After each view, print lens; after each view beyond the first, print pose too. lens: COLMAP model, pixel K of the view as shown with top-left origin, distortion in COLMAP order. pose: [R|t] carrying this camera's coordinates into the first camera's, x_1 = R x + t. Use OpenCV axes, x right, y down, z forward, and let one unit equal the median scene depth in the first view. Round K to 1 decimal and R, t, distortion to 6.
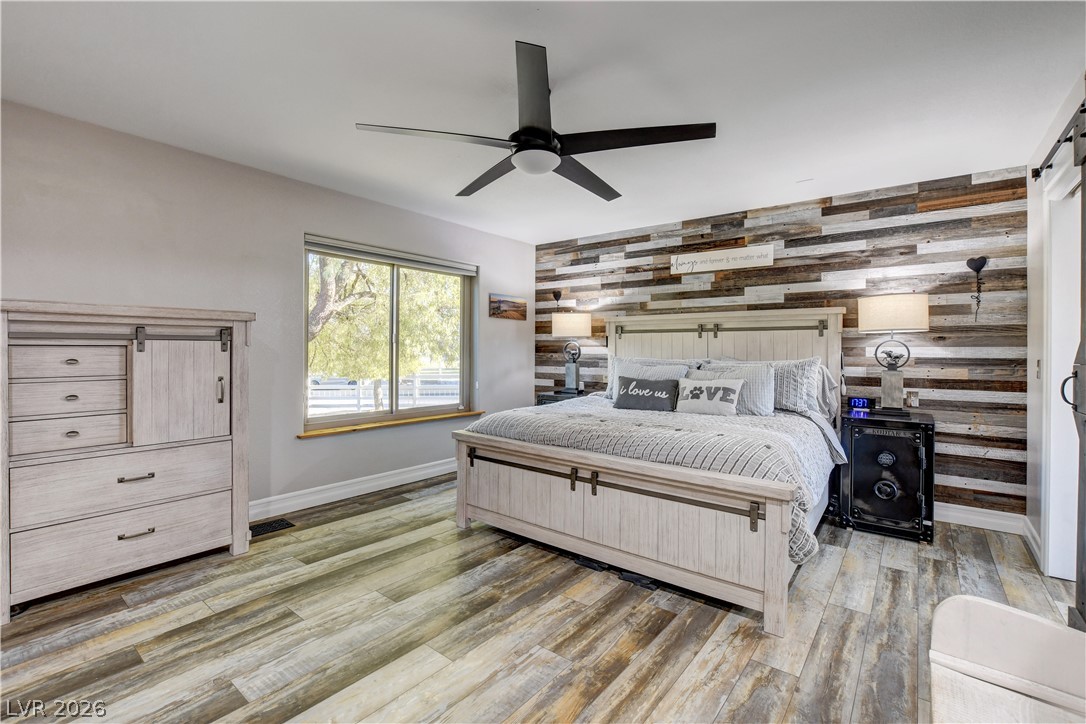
lens RADIAL K [[483.6, 0, 538.2], [0, 483.6, 351.9], [0, 0, 1]] dist [-0.011036, 0.002432]
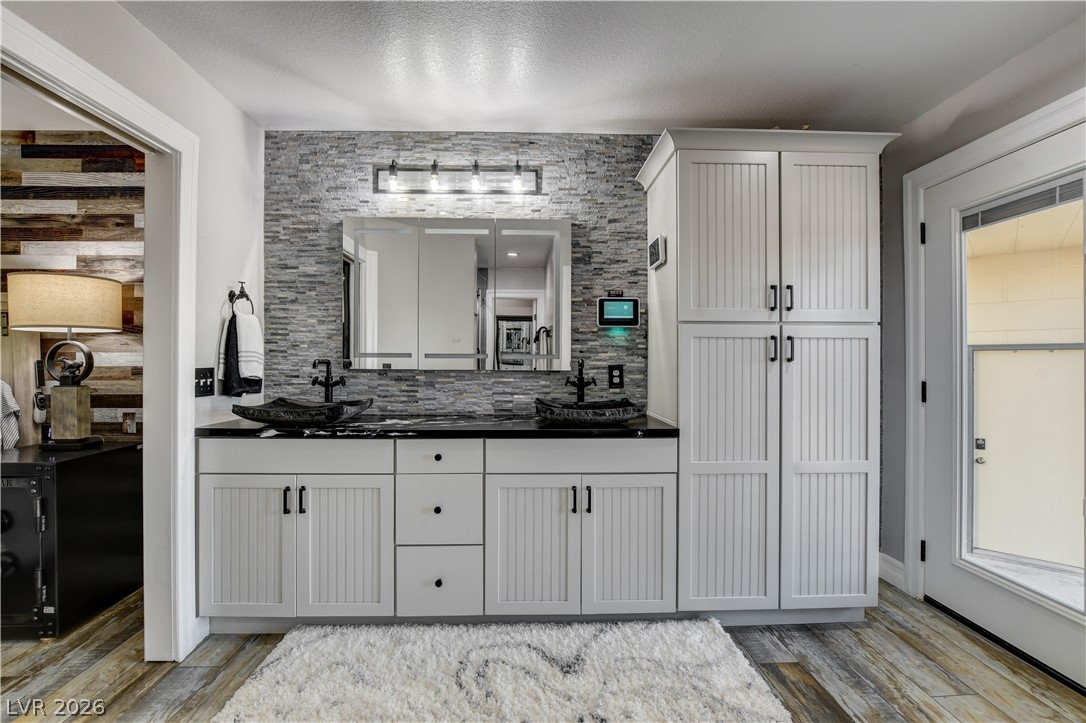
lens RADIAL K [[483.6, 0, 540.6], [0, 483.6, 359.7], [0, 0, 1]] dist [-0.011036, 0.002432]
pose [[0.773302, -0.002962, 0.634031, 0.764250], [0.005887, 0.999980, -0.002508, 0.006410], [-0.634011, 0.005671, 0.773304, 0.027372]]
